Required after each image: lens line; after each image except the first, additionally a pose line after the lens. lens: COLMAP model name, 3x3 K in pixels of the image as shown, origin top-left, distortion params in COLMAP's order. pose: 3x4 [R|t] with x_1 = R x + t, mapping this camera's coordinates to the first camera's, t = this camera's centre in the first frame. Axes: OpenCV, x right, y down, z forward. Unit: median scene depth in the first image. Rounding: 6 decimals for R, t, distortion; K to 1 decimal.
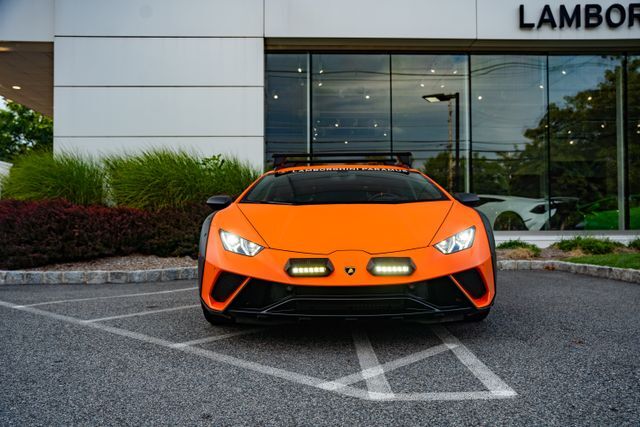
lens RADIAL K [[604.0, 0, 315.5], [0, 604.0, 217.1], [0, 0, 1]] dist [-0.119739, 0.247279]
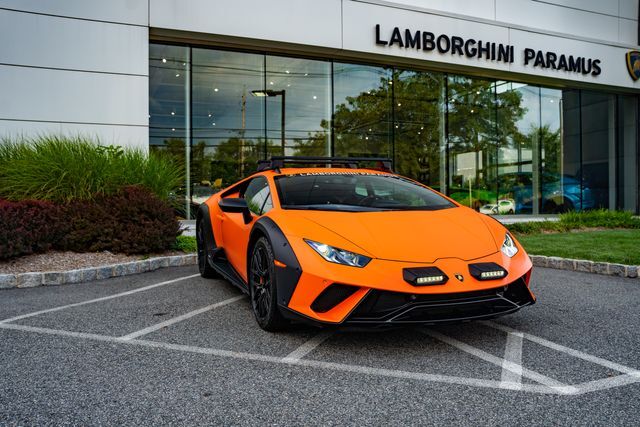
lens RADIAL K [[547.1, 0, 321.9], [0, 547.1, 217.7], [0, 0, 1]] dist [-0.145333, 0.189398]
pose [[0.922316, -0.010077, 0.386305, -0.224398], [-0.005444, 0.999222, 0.039063, -0.023741], [-0.386398, -0.038131, 0.921543, 0.071697]]
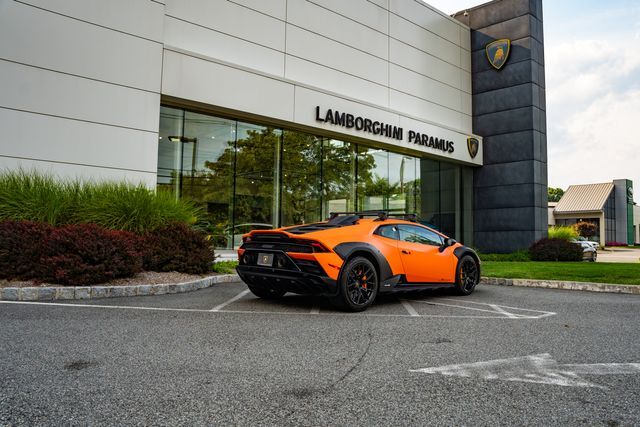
lens RADIAL K [[526.3, 0, 352.2], [0, 526.3, 213.1], [0, 0, 1]] dist [-0.119445, 0.008360]
pose [[0.715102, 0.056226, 0.696755, -0.713944], [-0.034110, 0.998379, -0.045558, -0.021105], [-0.698188, 0.008812, 0.715861, -0.061272]]
